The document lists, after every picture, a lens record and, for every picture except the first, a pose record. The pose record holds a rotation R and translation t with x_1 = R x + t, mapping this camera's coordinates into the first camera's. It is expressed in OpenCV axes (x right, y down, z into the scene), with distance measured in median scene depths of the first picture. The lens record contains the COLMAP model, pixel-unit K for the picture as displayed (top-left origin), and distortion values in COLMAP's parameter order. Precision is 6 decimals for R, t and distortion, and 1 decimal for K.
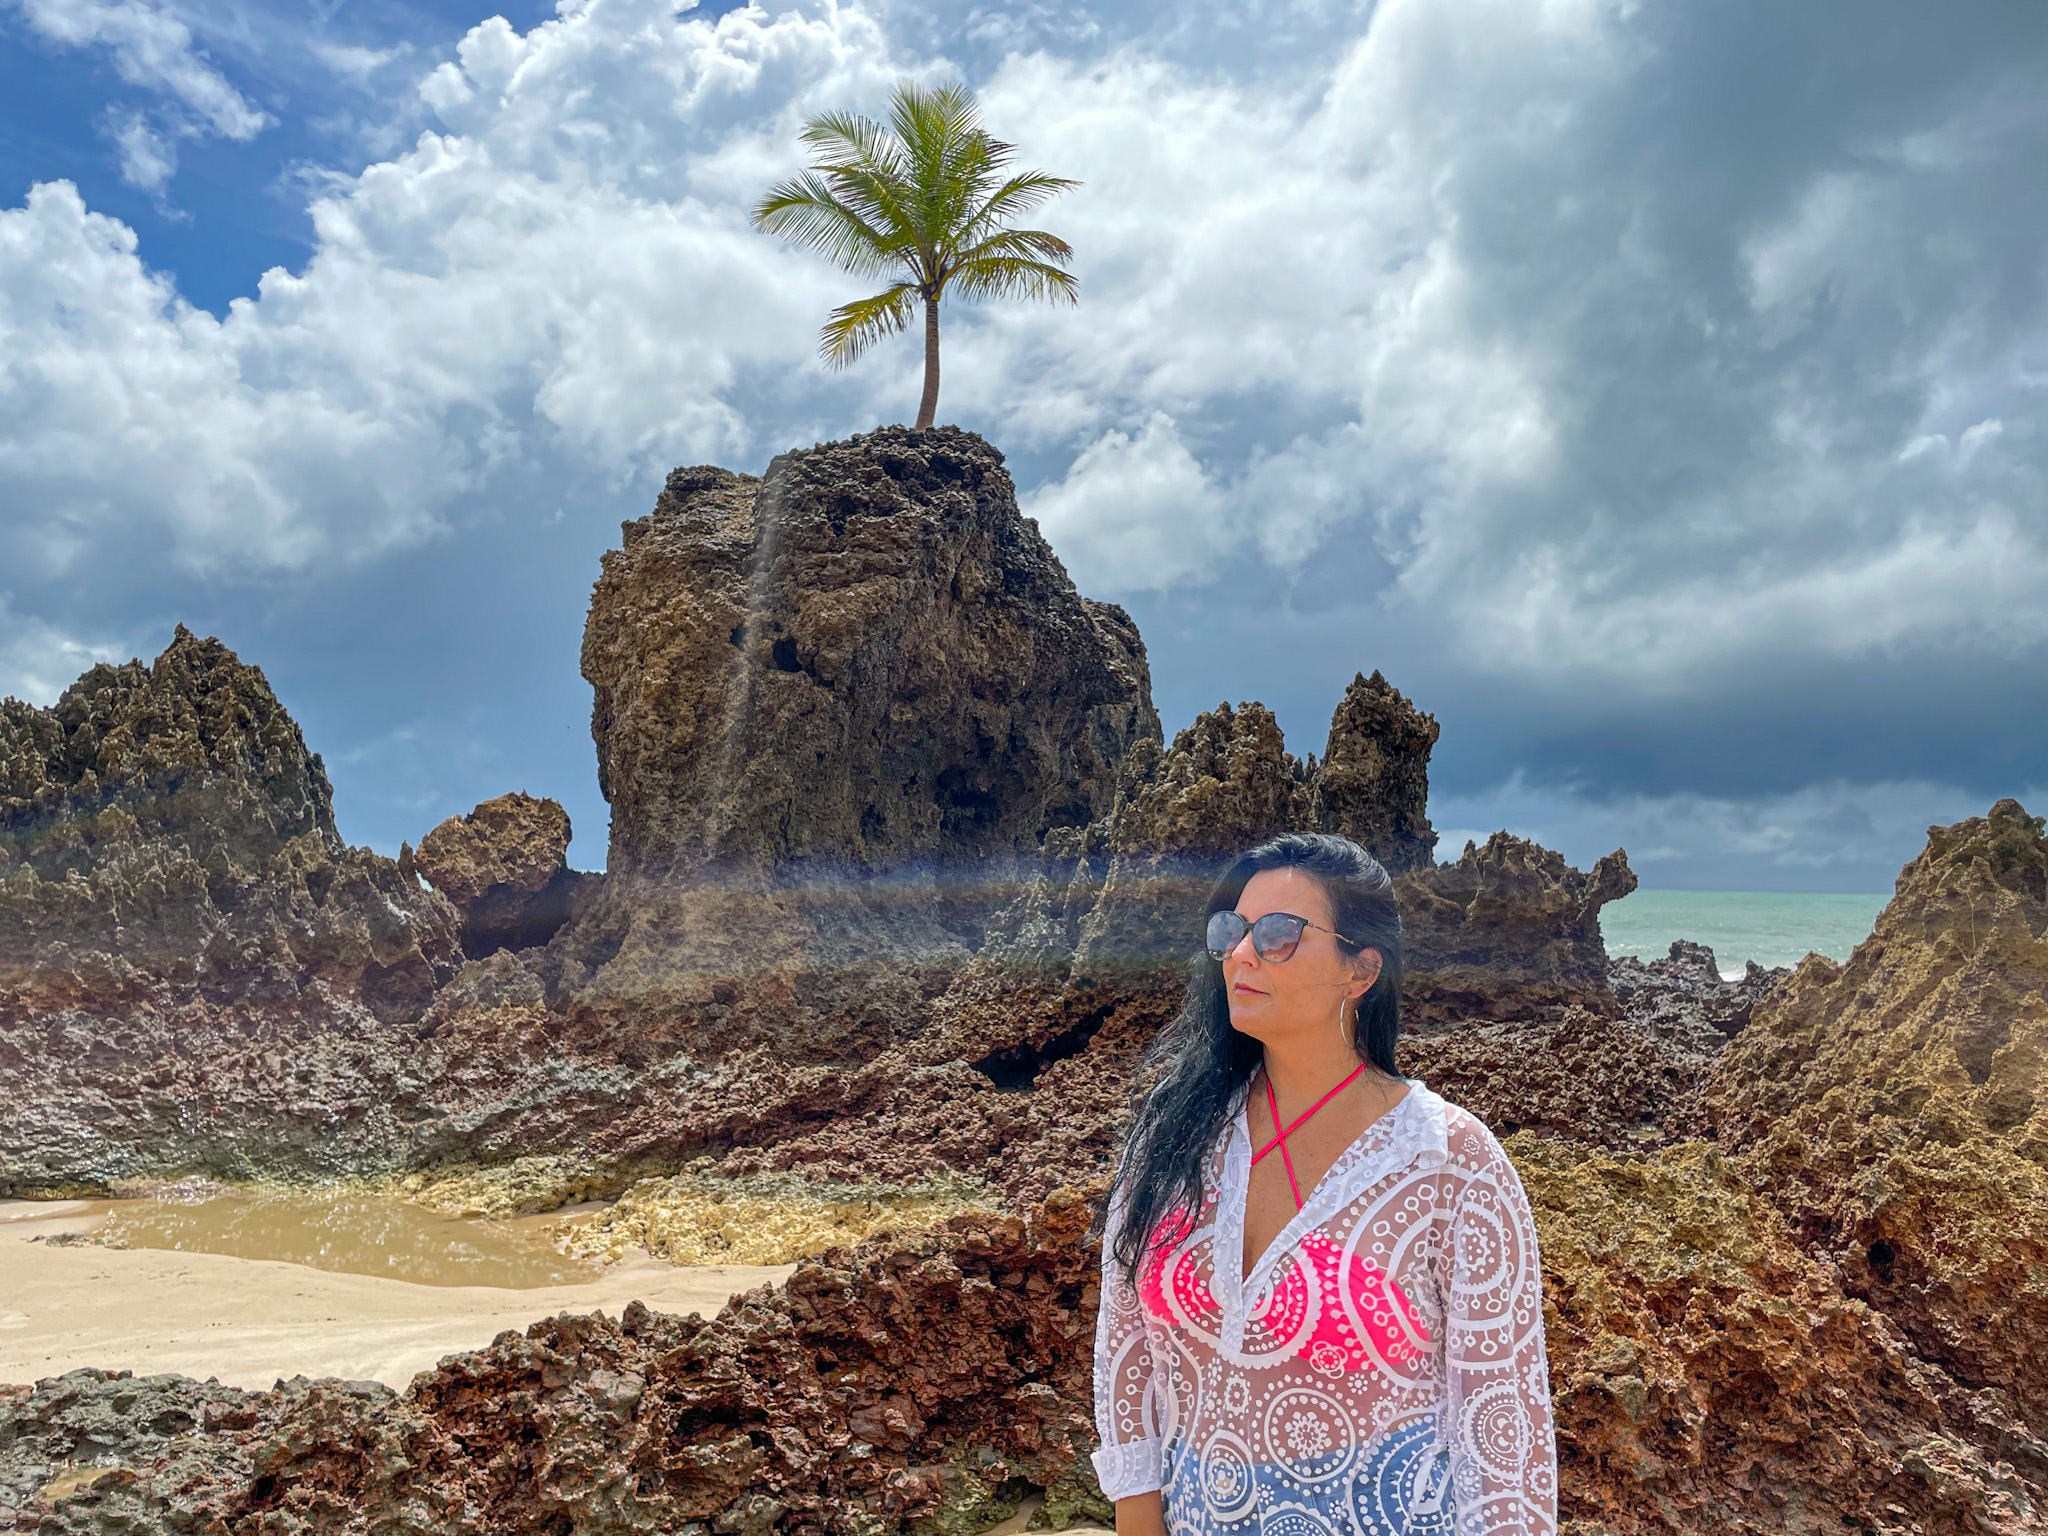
lens RADIAL K [[1566.6, 0, 1015.0], [0, 1566.6, 775.1], [0, 0, 1]] dist [0.085192, -0.121928]
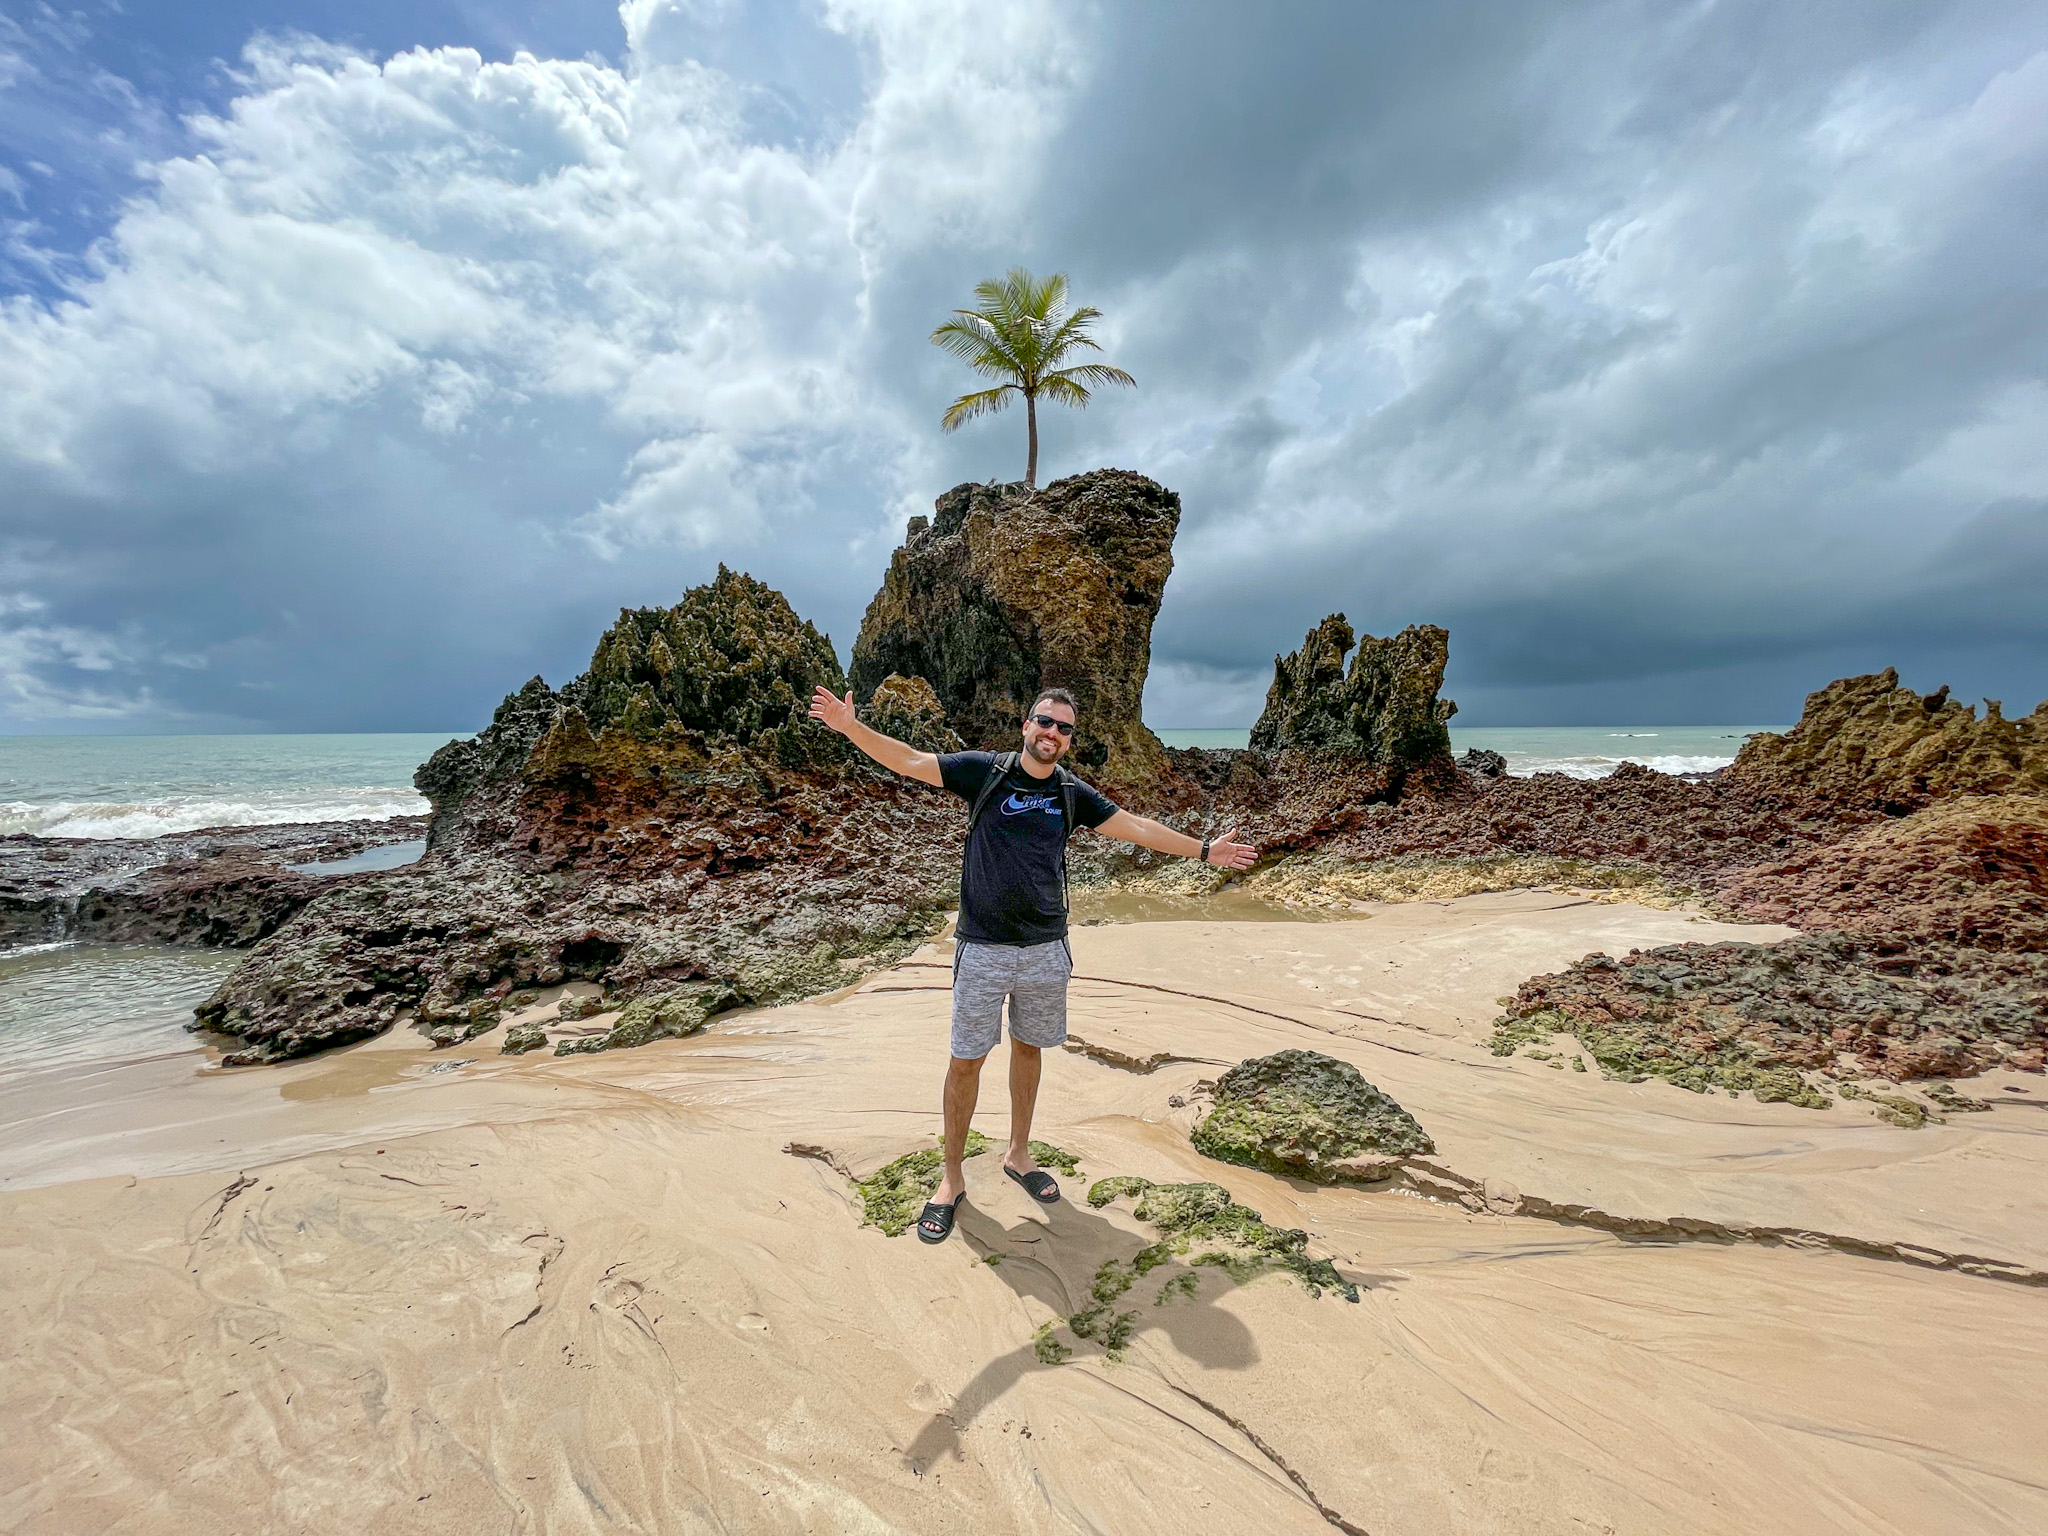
lens RADIAL K [[836.4, 0, 1024.0], [0, 836.4, 768.0], [0, 0, 1]] dist [-0.001781, -0.000131]
pose [[0.937375, -0.037319, 0.346316, -0.696310], [-0.001532, 0.993793, 0.111238, 0.017617], [-0.348317, -0.104802, 0.931500, 0.141232]]
